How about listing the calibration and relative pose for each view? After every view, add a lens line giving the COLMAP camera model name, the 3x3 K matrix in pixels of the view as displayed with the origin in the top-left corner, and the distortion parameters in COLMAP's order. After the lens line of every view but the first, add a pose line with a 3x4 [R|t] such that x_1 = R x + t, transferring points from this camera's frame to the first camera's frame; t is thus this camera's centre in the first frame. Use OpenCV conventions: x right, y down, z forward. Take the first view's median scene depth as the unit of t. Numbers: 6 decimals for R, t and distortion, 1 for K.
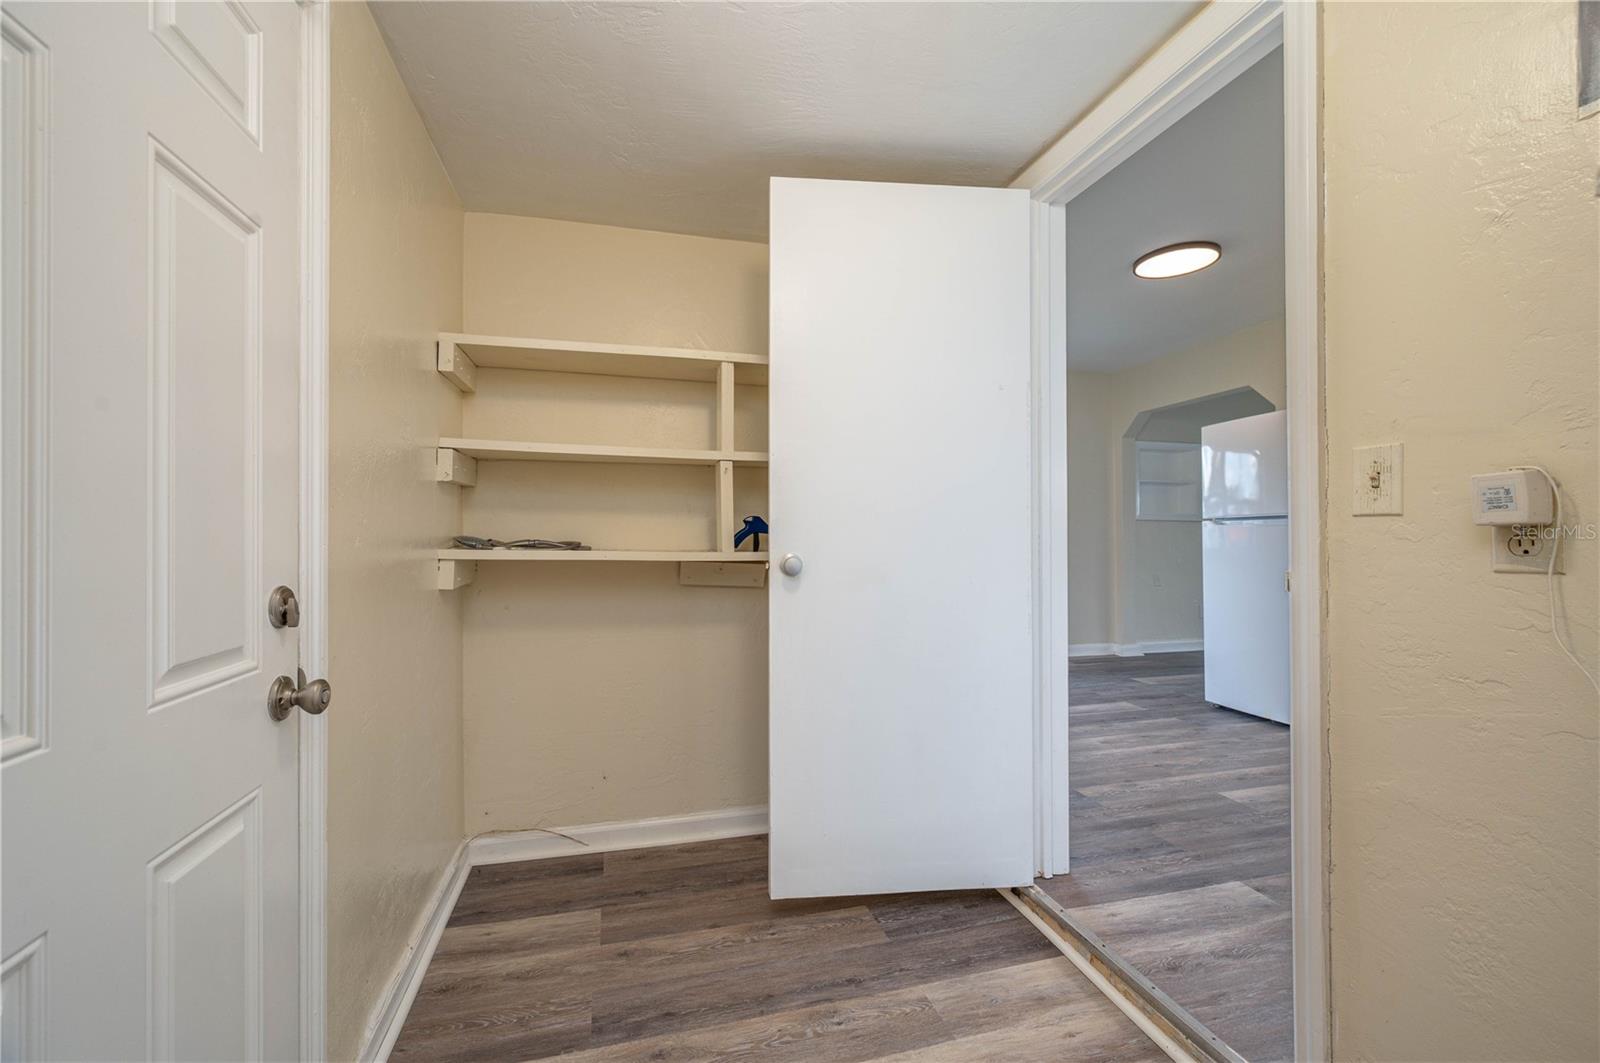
lens RADIAL K [[639.9, 0, 800.0], [0, 639.9, 531.5], [0, 0, 1]] dist [-0.001109, -0.000077]
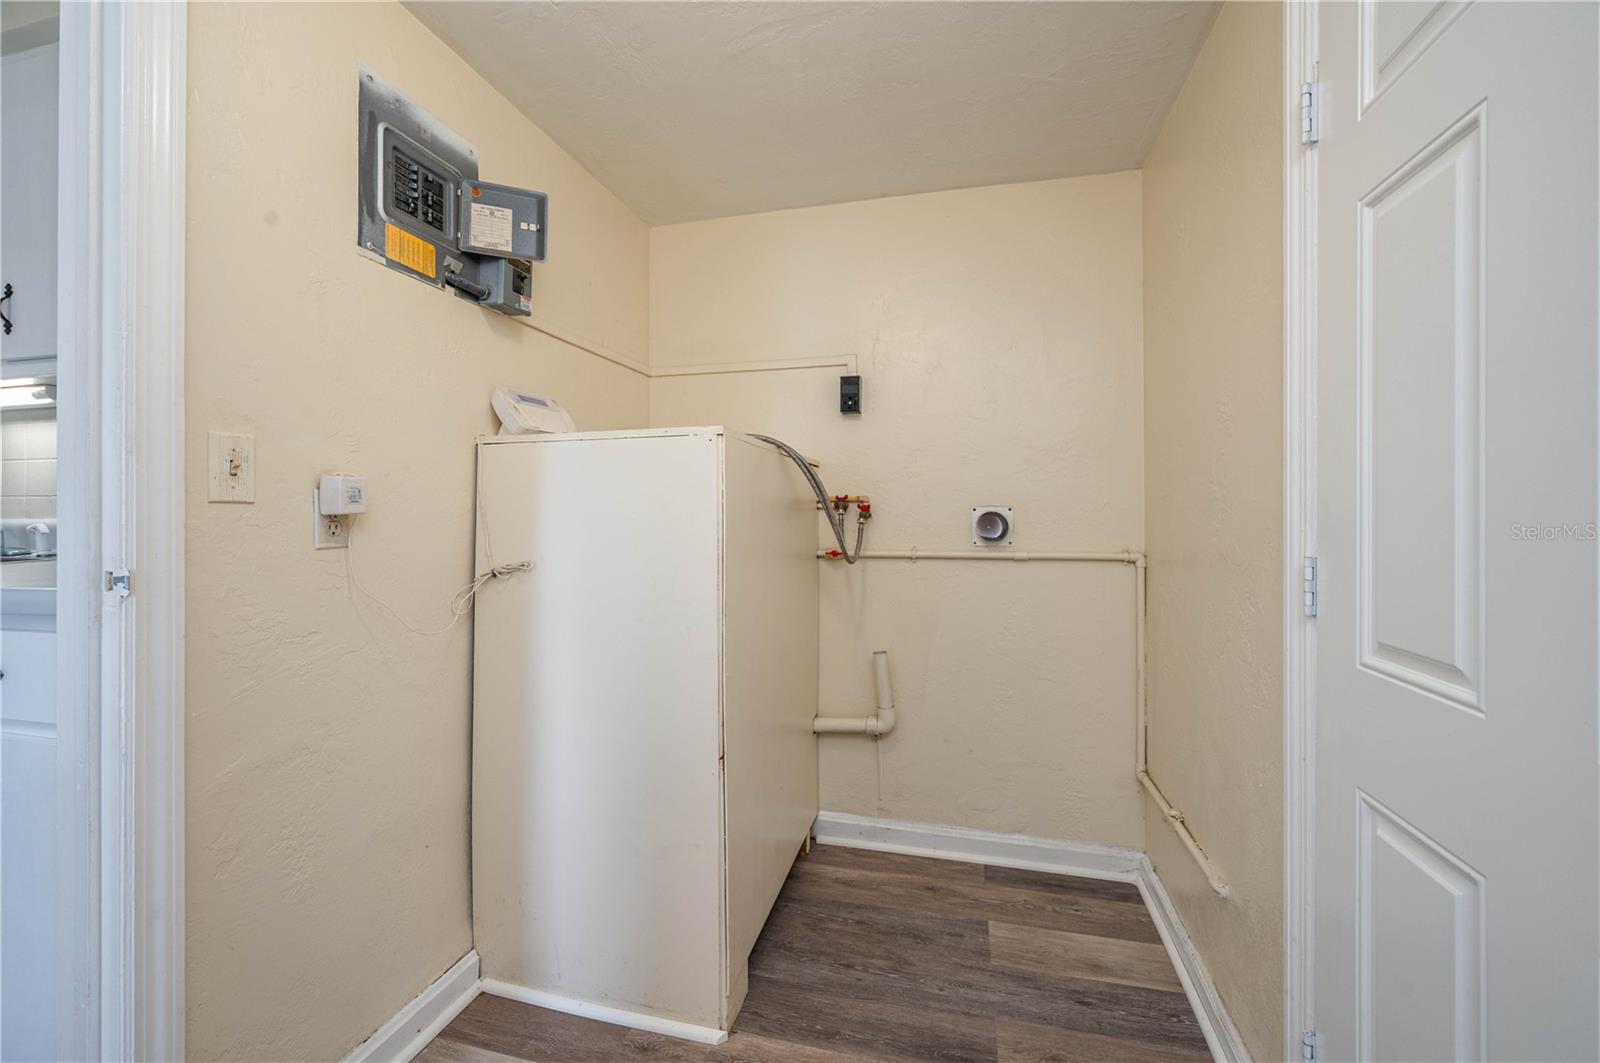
lens RADIAL K [[639.9, 0, 800.0], [0, 639.9, 531.5], [0, 0, 1]] dist [-0.001109, -0.000077]
pose [[-0.866903, -0.010815, 0.498360, -0.458312], [-0.002934, 0.999858, 0.016595, 0.001031], [-0.498469, 0.012924, -0.866811, 1.710458]]
